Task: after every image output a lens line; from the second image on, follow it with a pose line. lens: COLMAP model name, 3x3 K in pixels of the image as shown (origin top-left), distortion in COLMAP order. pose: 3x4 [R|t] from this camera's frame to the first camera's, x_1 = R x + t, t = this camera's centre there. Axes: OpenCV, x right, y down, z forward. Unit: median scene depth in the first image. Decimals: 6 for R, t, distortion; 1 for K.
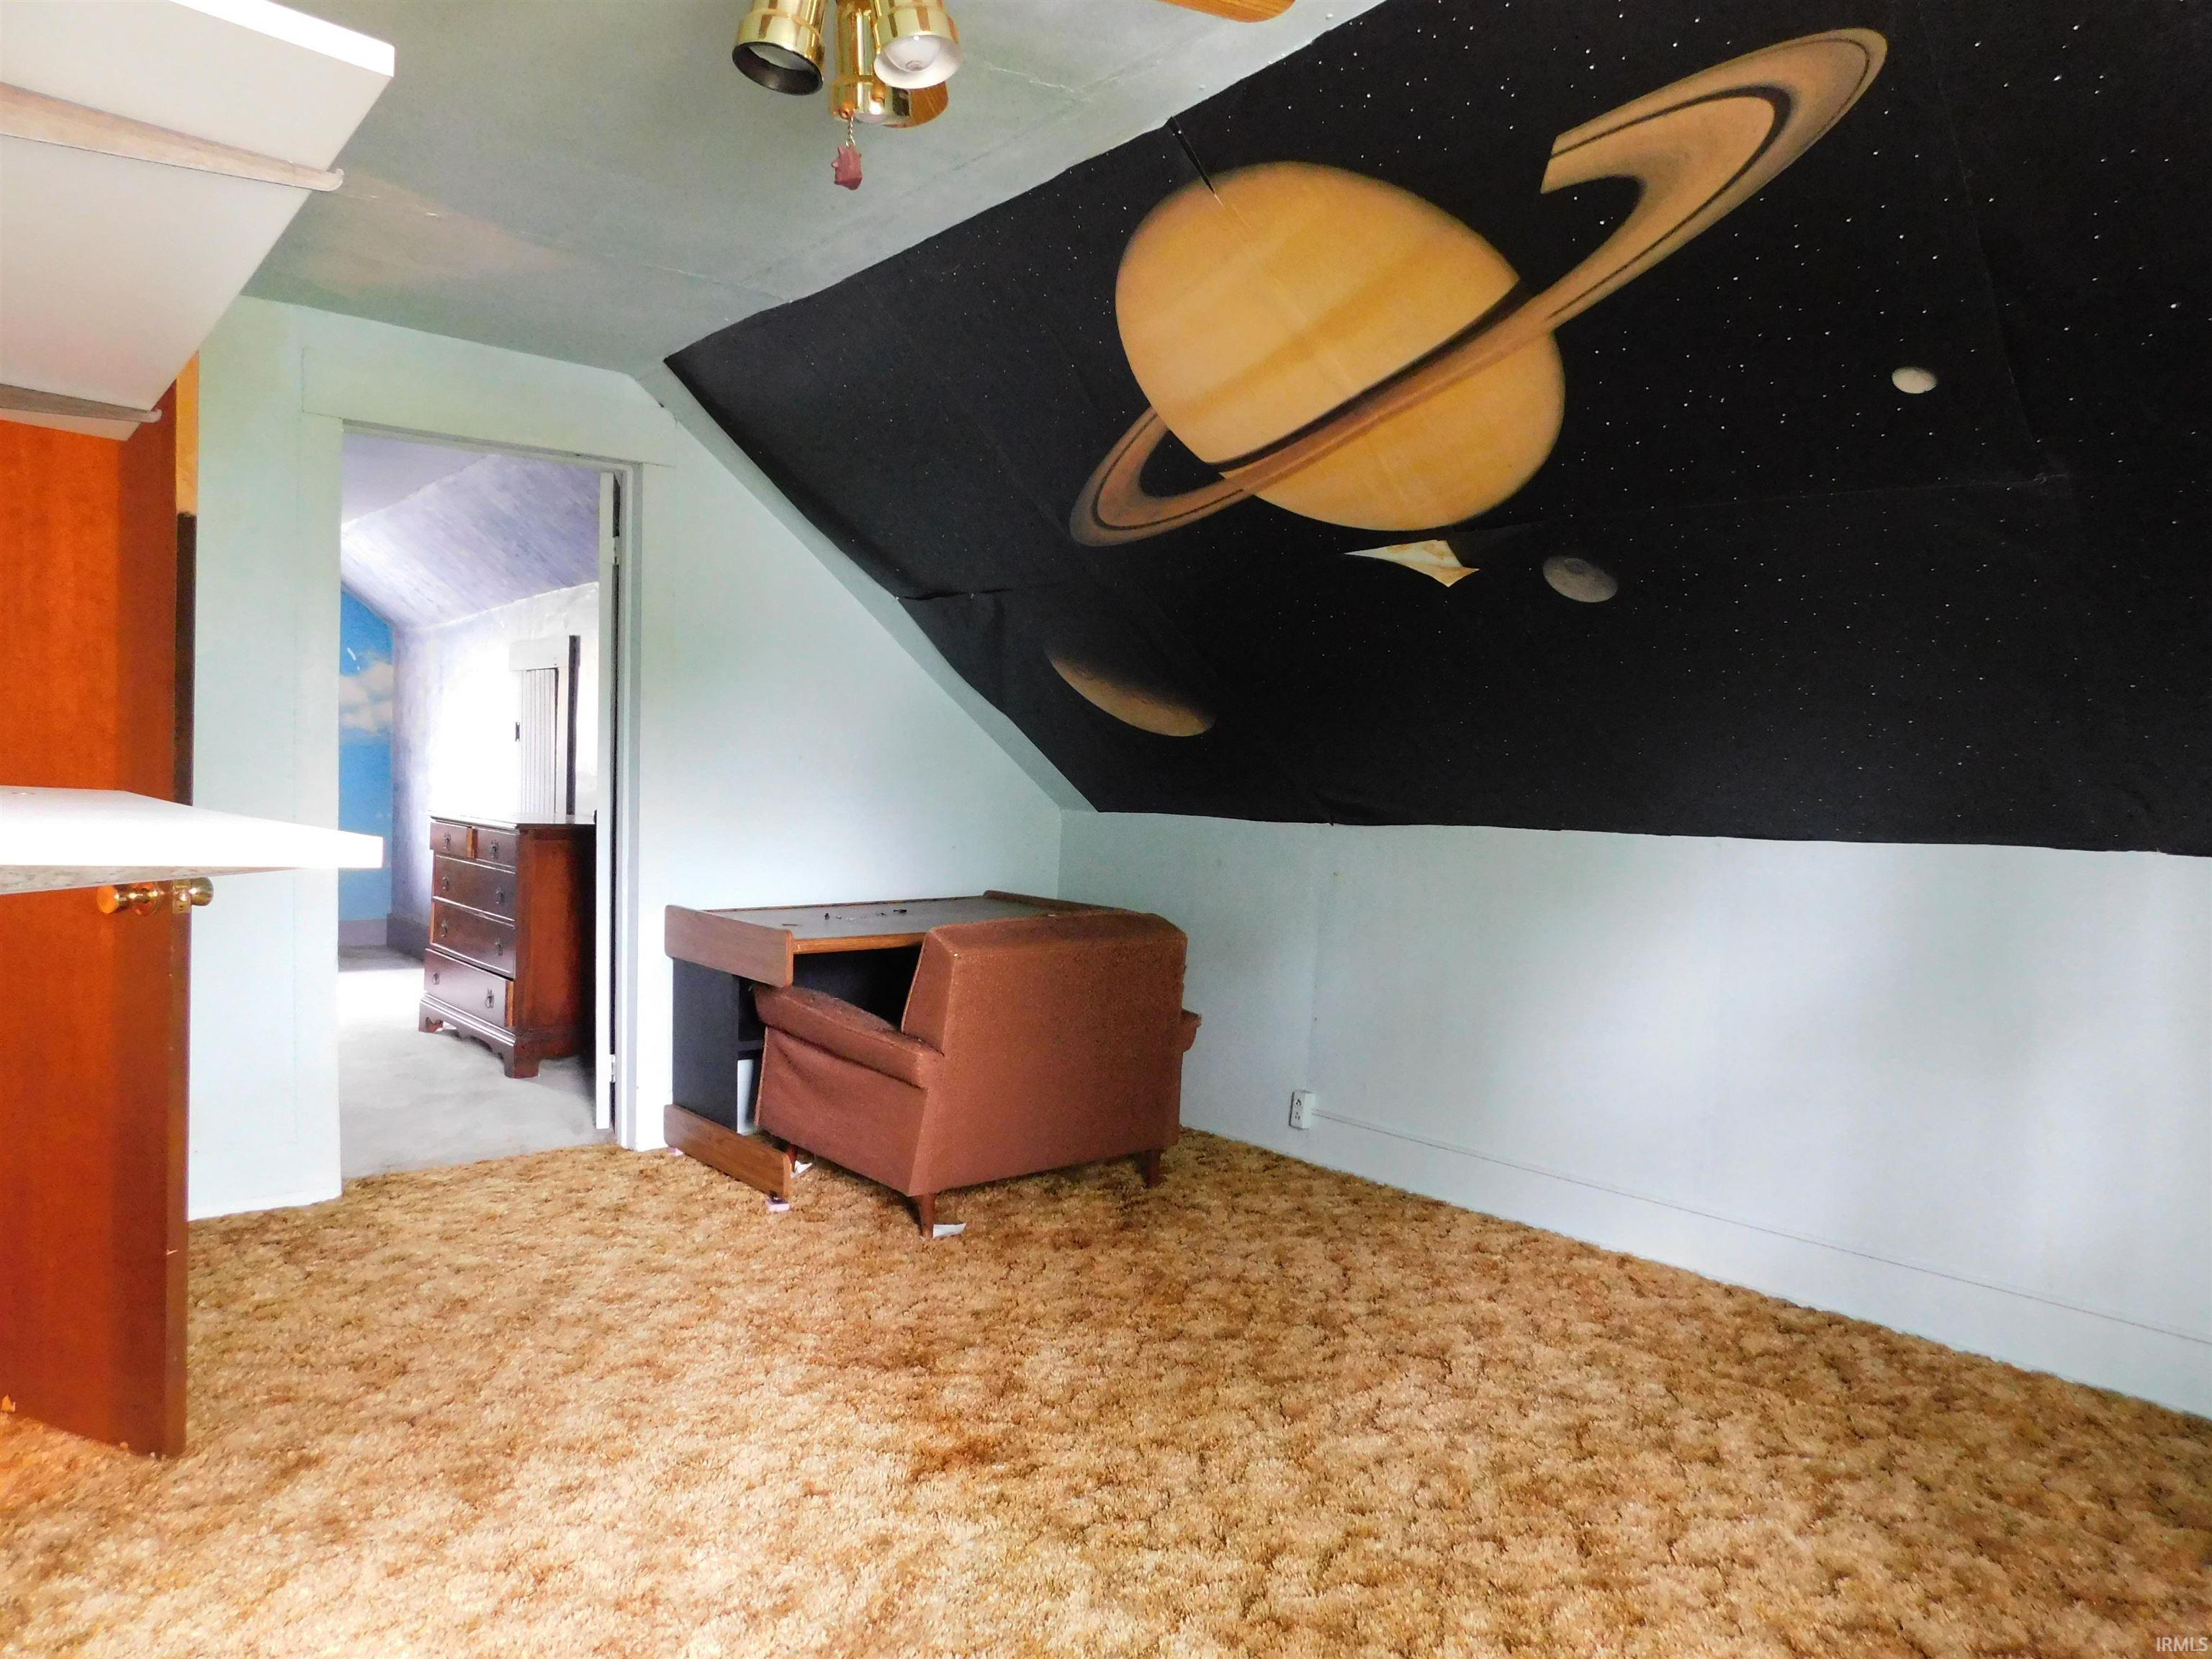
lens RADIAL K [[1475.0, 0, 1119.7], [0, 1475.0, 843.1], [0, 0, 1]] dist [-0.001484, 0.006379]
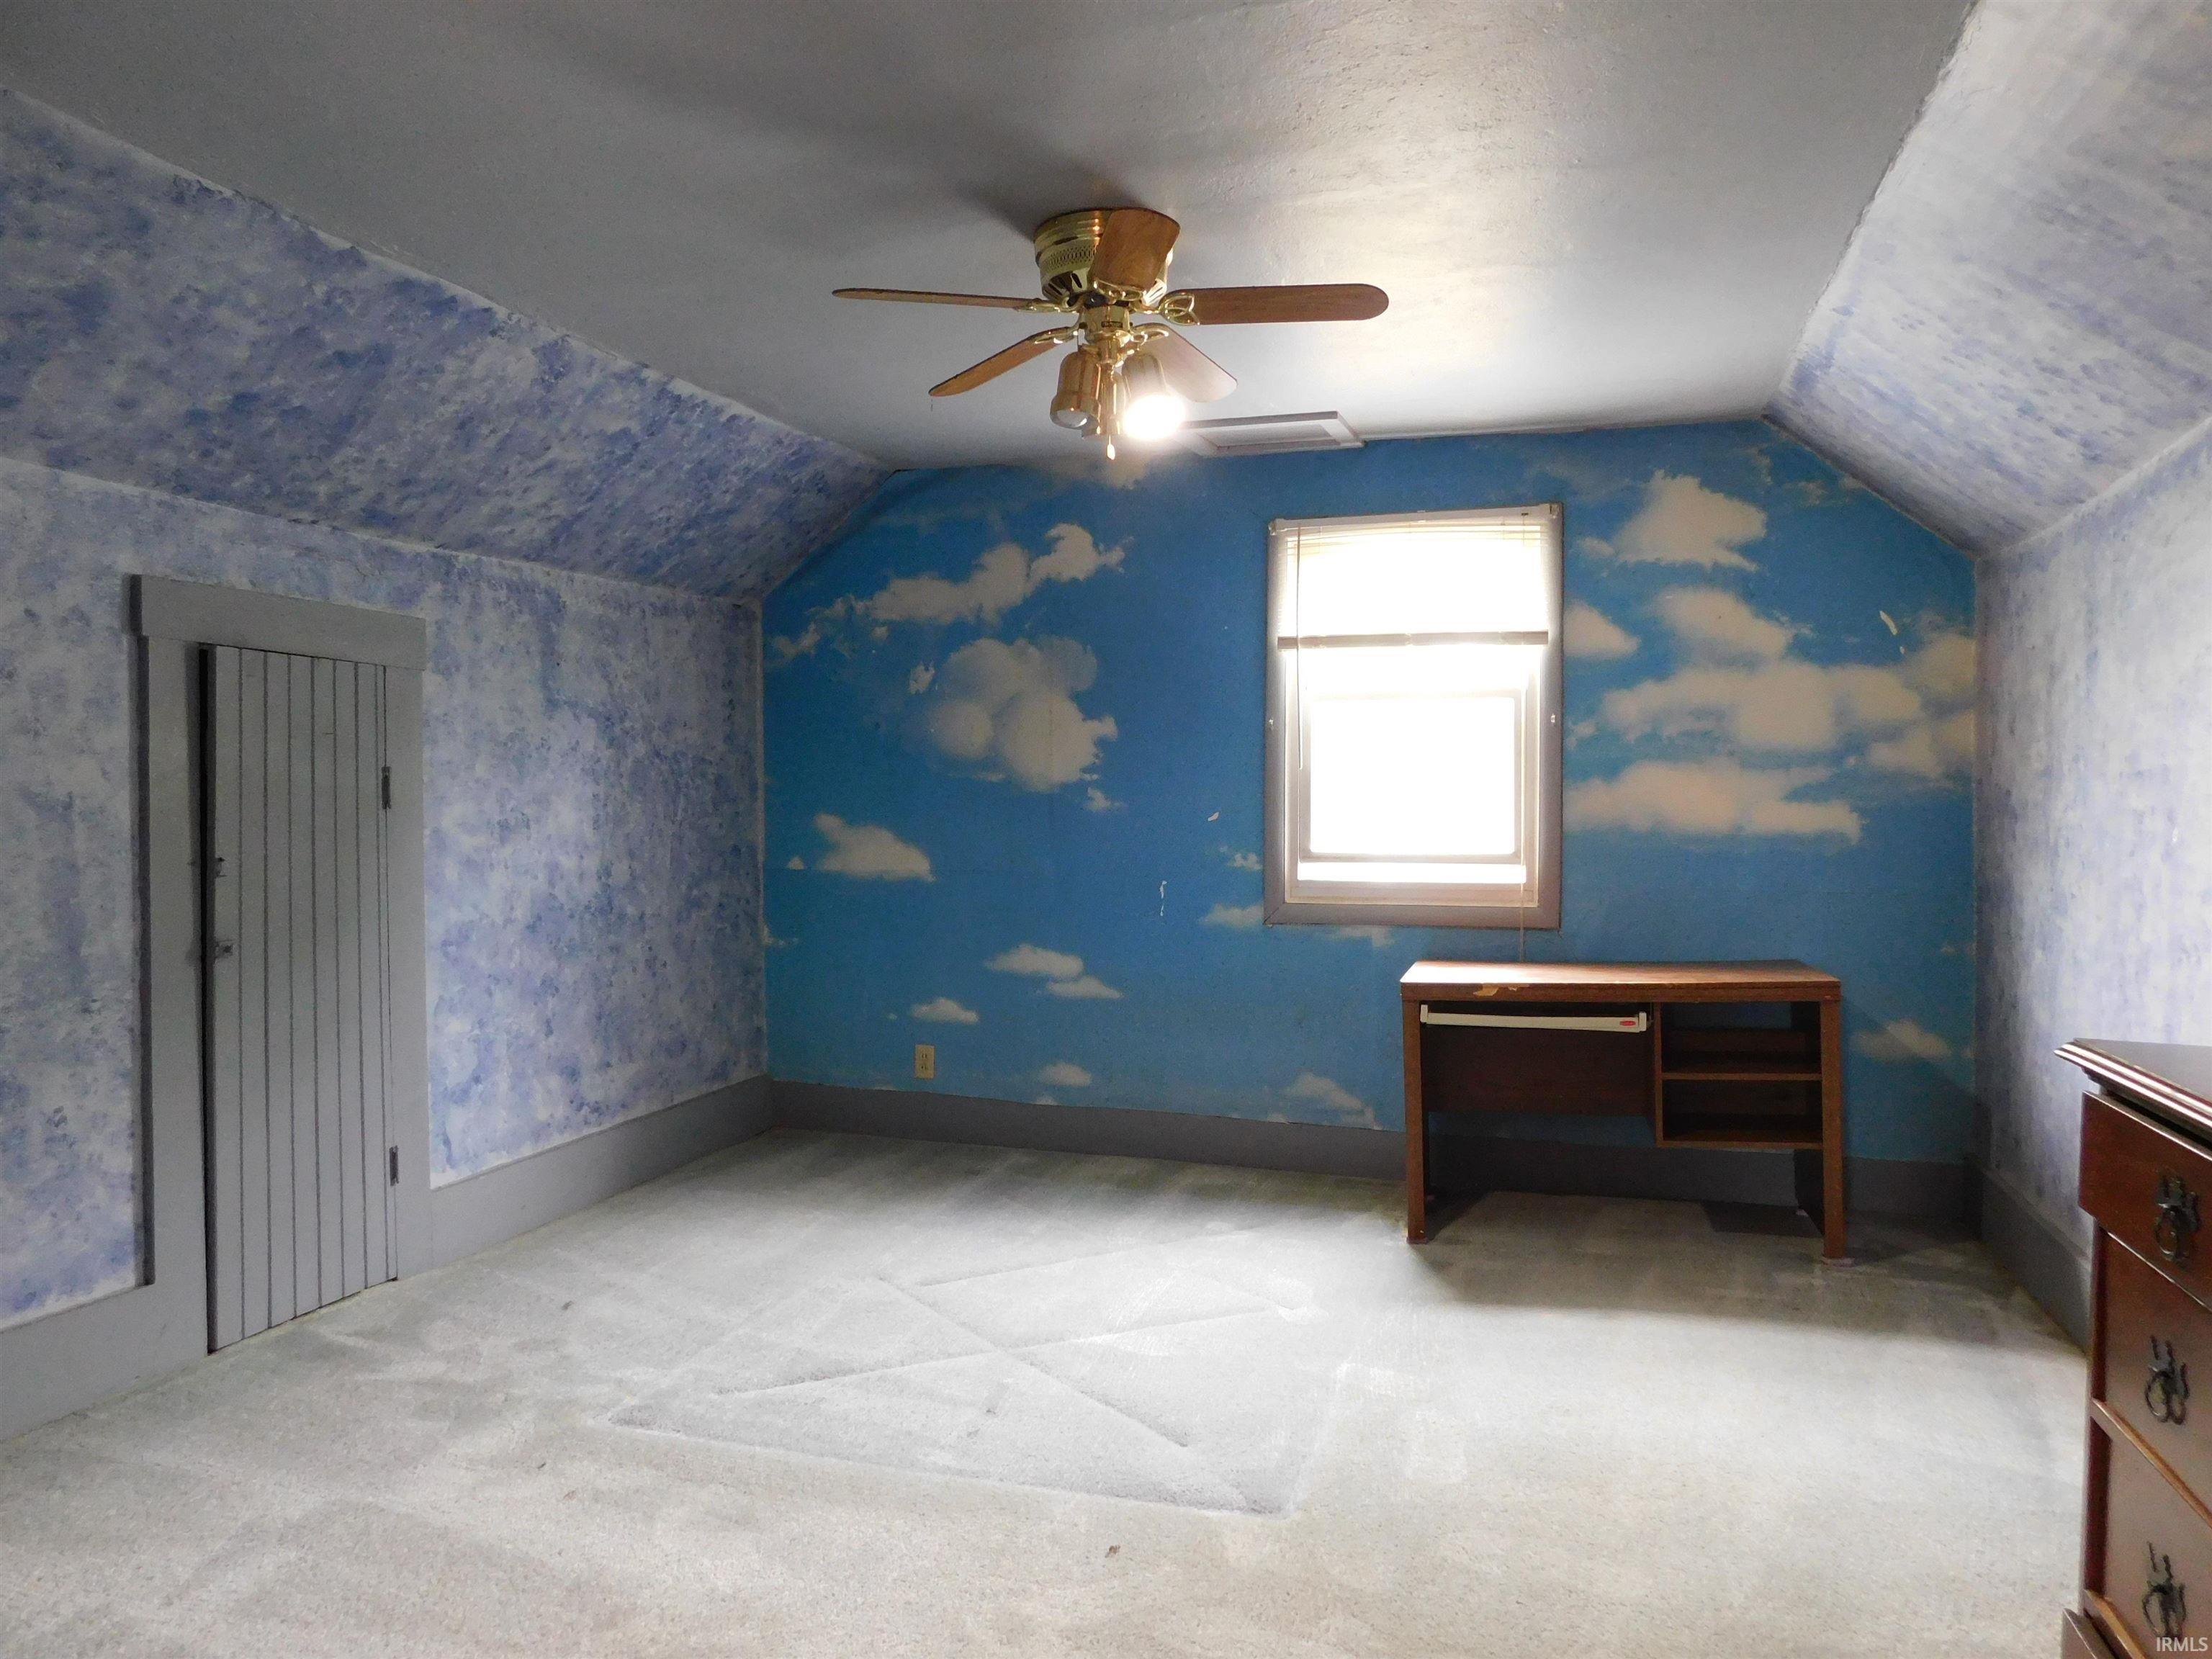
lens RADIAL K [[1475.0, 0, 1099.3], [0, 1475.0, 829.4], [0, 0, 1]] dist [-0.001484, 0.006379]
pose [[0.531785, -0.023830, -0.846544, -0.252529], [-0.014885, 0.999187, -0.037477, -0.037637], [0.846749, 0.032530, 0.530998, 0.533220]]
